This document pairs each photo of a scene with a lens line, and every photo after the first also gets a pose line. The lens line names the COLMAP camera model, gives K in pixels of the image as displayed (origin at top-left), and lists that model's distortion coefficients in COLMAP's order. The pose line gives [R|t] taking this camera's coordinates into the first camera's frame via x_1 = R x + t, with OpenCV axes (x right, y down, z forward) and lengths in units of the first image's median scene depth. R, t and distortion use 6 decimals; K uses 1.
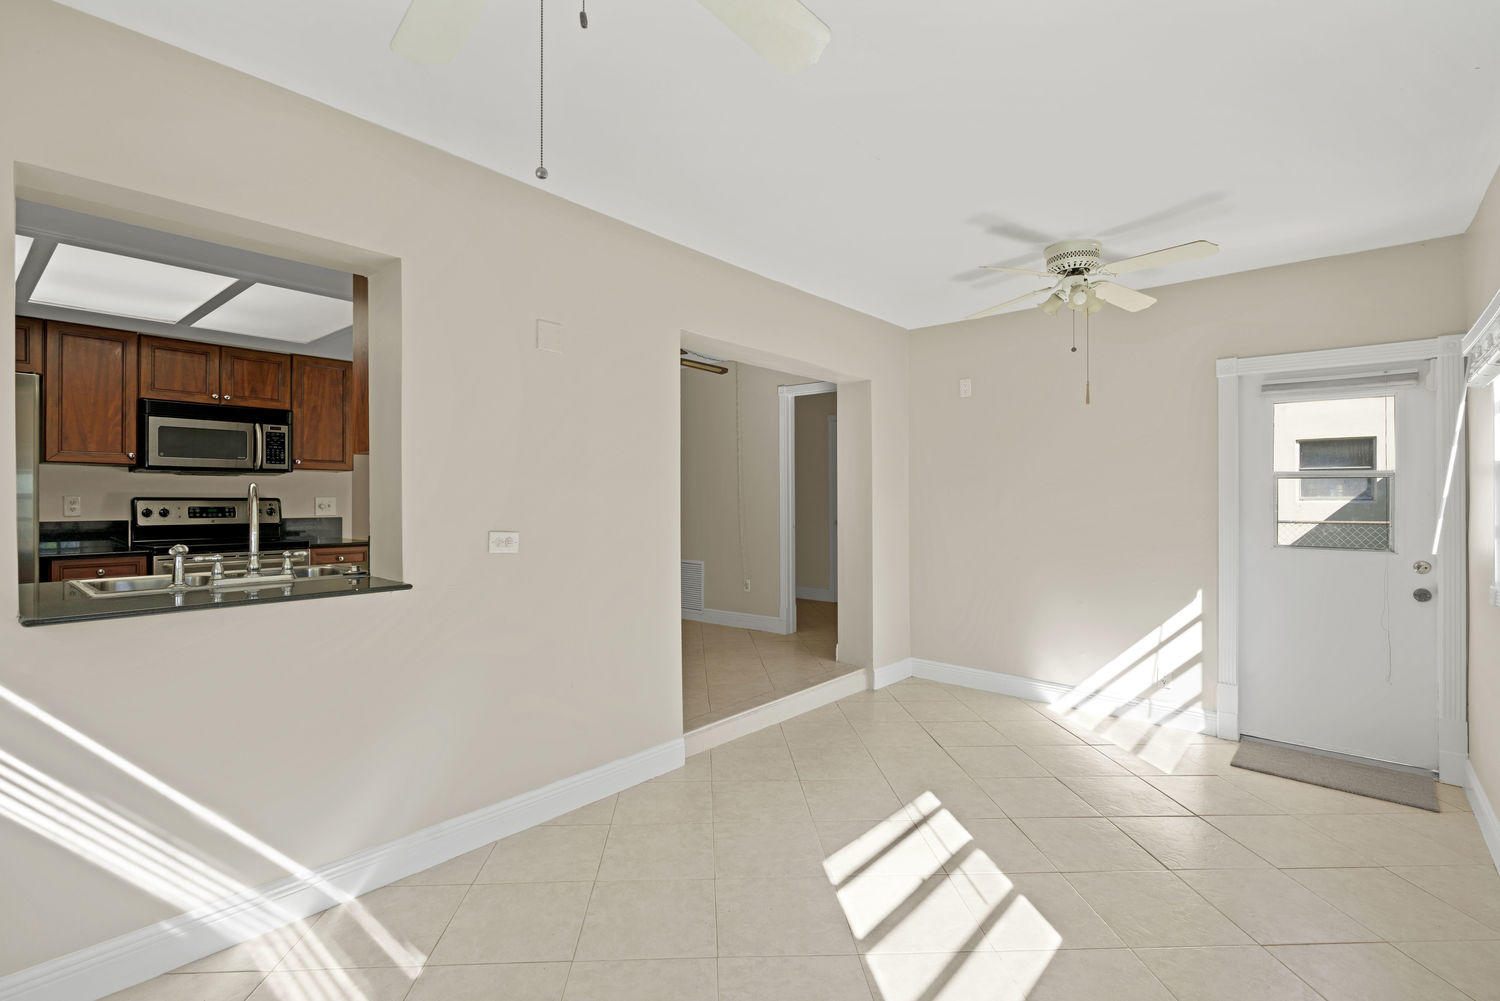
lens RADIAL K [[687.1, 0, 752.1], [0, 687.1, 494.8], [0, 0, 1]] dist [-0.003929, 0.000761]
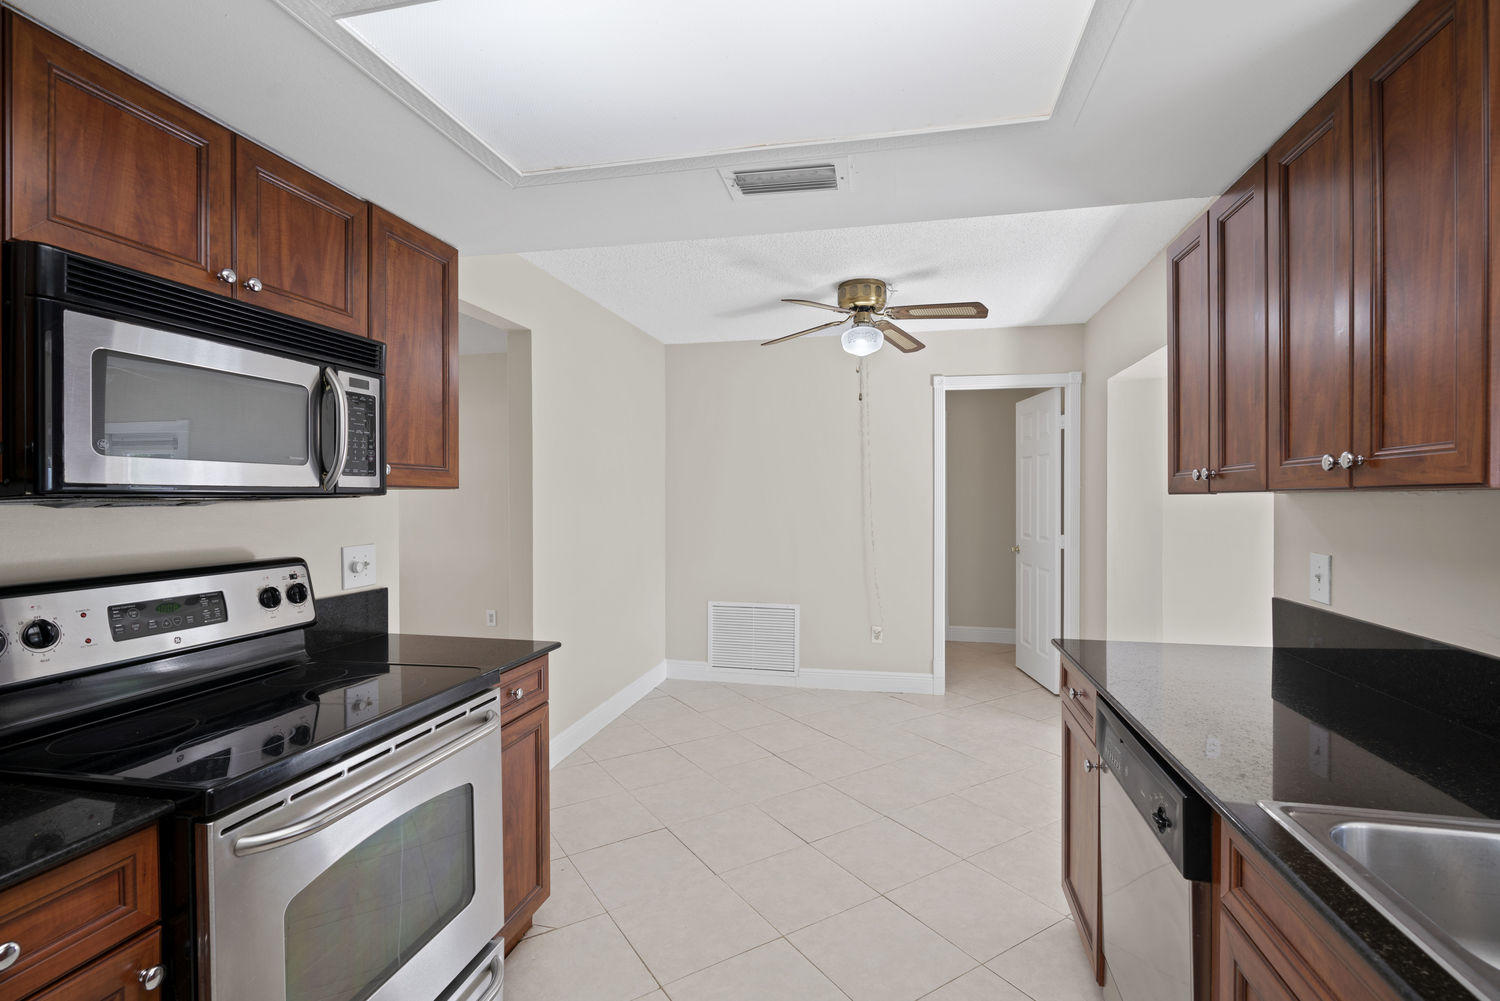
lens RADIAL K [[687.1, 0, 757.6], [0, 687.1, 500.9], [0, 0, 1]] dist [-0.003929, 0.000761]
pose [[0.902888, -0.002180, 0.429871, -0.652237], [-0.003613, 0.999913, 0.012661, -0.035903], [-0.429861, -0.012985, 0.902802, 0.547422]]
